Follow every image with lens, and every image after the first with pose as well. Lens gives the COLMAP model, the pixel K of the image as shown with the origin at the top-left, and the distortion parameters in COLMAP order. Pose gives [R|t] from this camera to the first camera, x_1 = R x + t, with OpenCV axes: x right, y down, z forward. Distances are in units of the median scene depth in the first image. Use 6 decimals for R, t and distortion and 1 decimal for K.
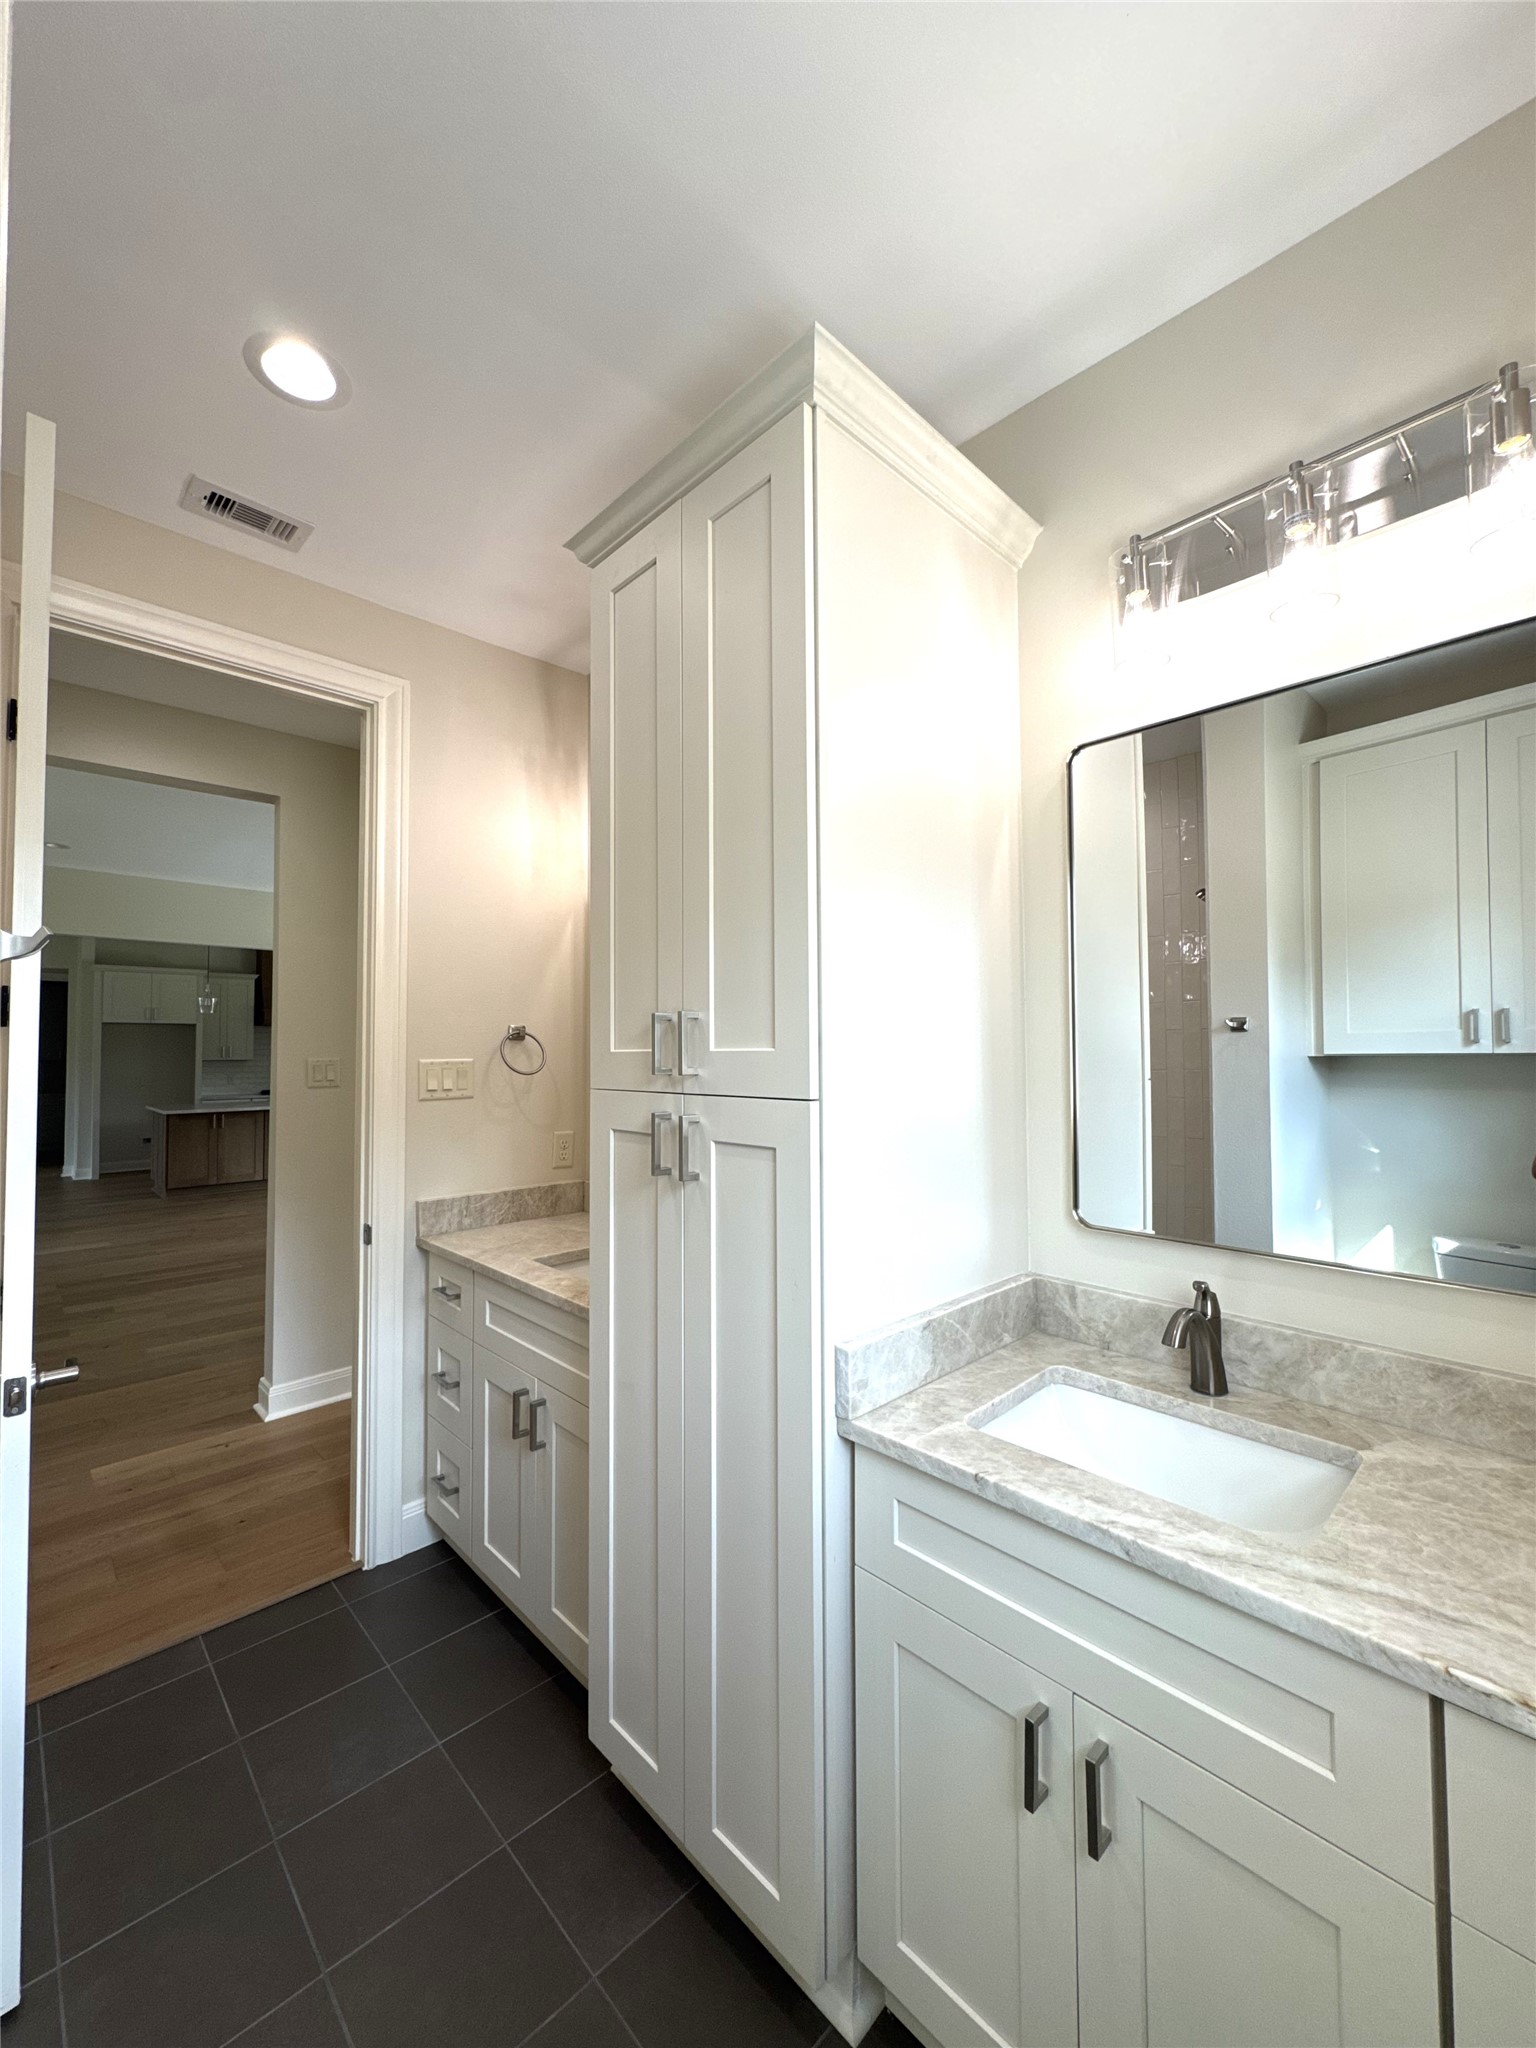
lens RADIAL K [[818.2, 0, 768.0], [0, 818.2, 1024.0], [0, 0, 1]] dist [-0.004404, -0.000462]
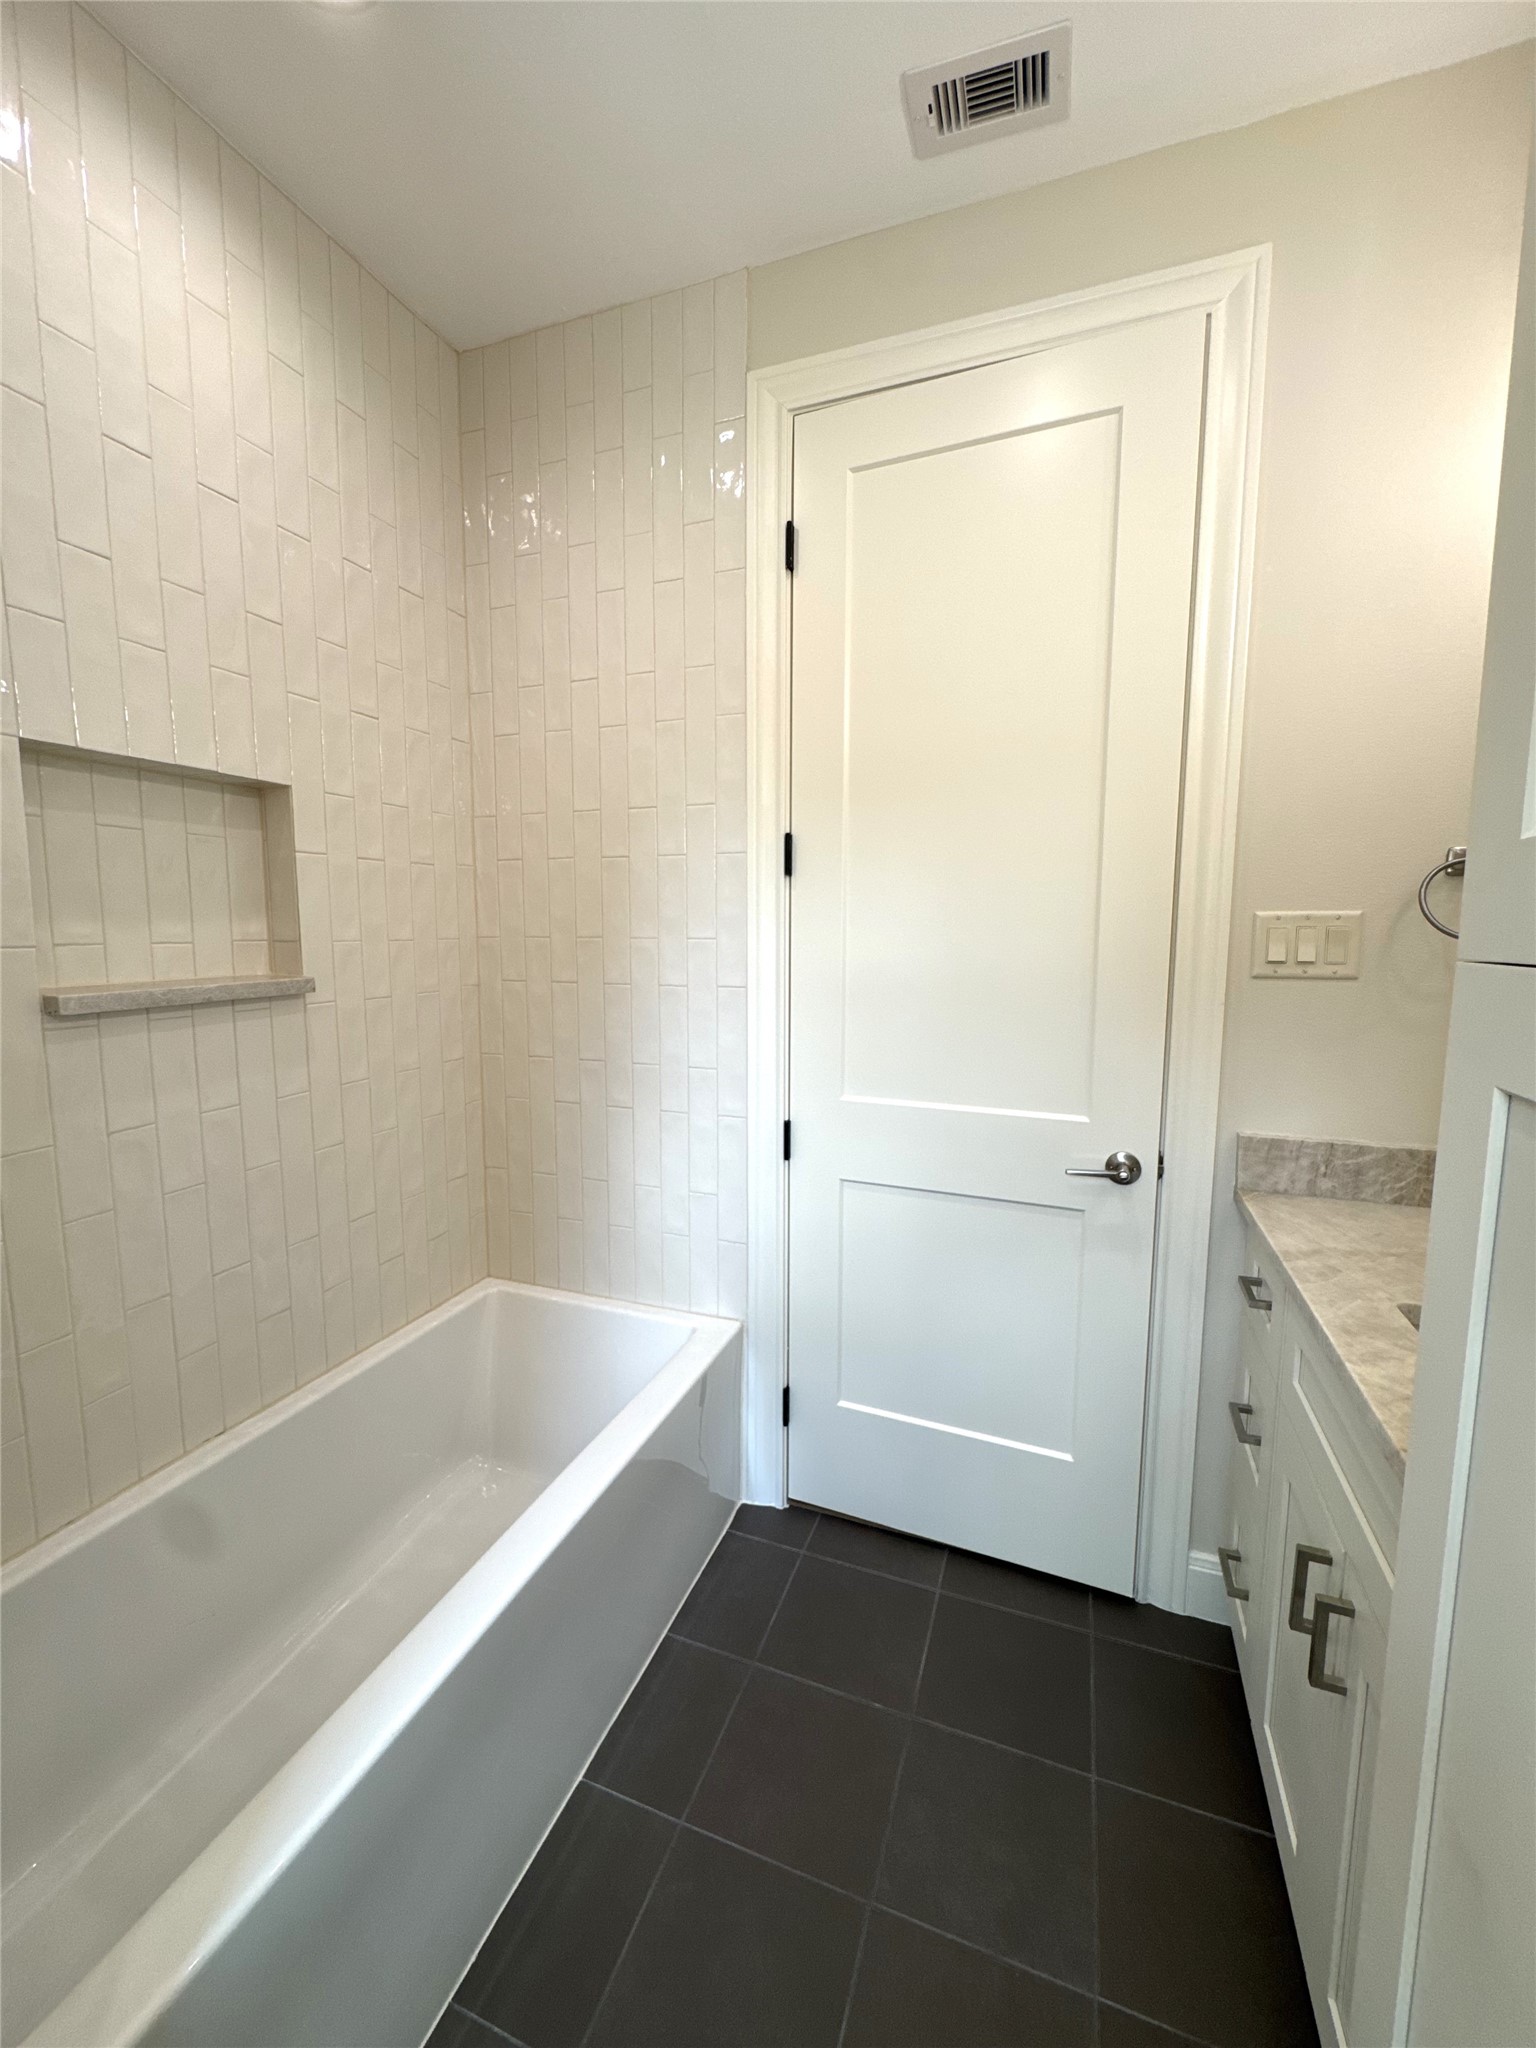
lens RADIAL K [[818.2, 0, 768.0], [0, 818.2, 1024.0], [0, 0, 1]] dist [-0.004404, -0.000462]
pose [[0.433373, 0.109211, -0.894573, -0.023545], [0.024063, 0.990874, 0.132624, 0.036495], [0.900893, -0.079002, 0.426790, 0.390343]]
